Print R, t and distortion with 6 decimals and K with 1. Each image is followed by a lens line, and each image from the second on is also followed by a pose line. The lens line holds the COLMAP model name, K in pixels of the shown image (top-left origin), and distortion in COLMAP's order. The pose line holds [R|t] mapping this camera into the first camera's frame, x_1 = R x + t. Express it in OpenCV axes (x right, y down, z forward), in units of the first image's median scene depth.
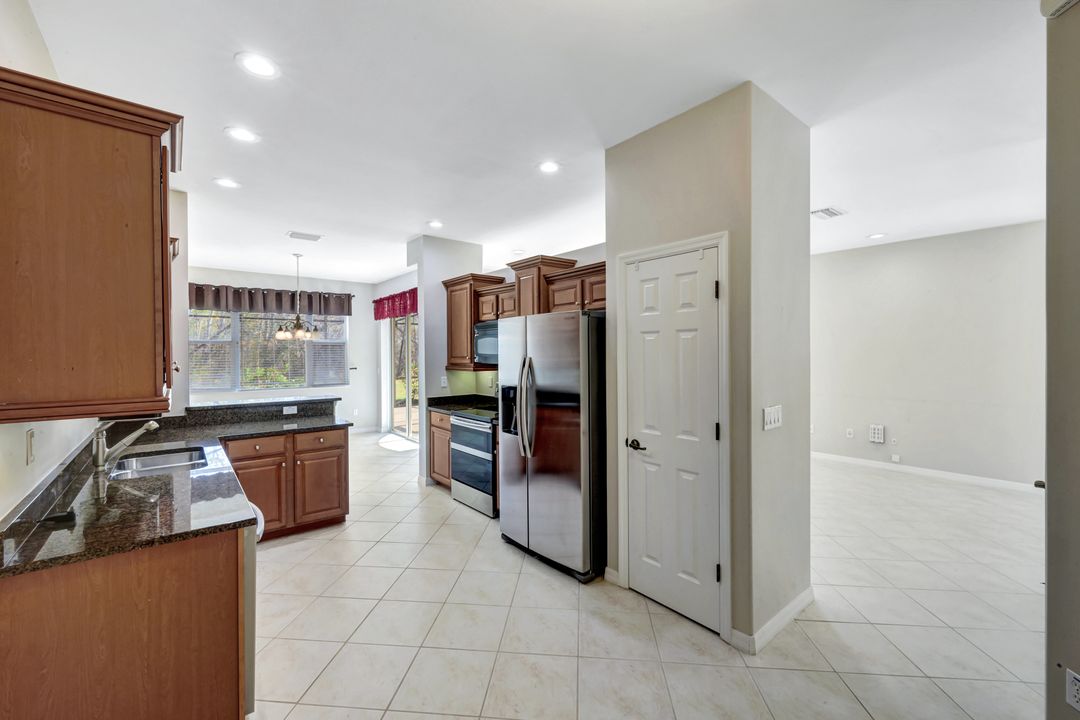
lens RADIAL K [[442.2, 0, 543.0], [0, 442.2, 354.7], [0, 0, 1]] dist [-0.001405, 0.000036]
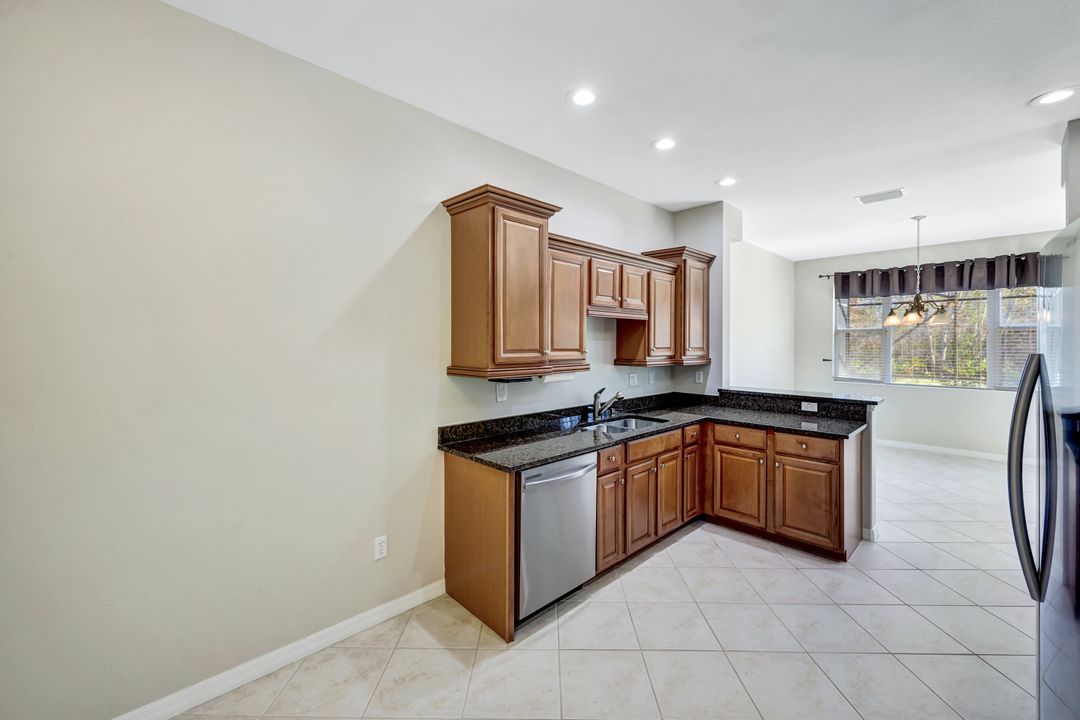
lens RADIAL K [[442.2, 0, 536.6], [0, 442.2, 344.7], [0, 0, 1]] dist [-0.001405, 0.000036]
pose [[0.081540, 0.009203, -0.996628, 0.256407], [-0.008246, 0.999929, 0.008559, -0.000895], [0.996636, 0.007521, 0.081610, 0.385209]]
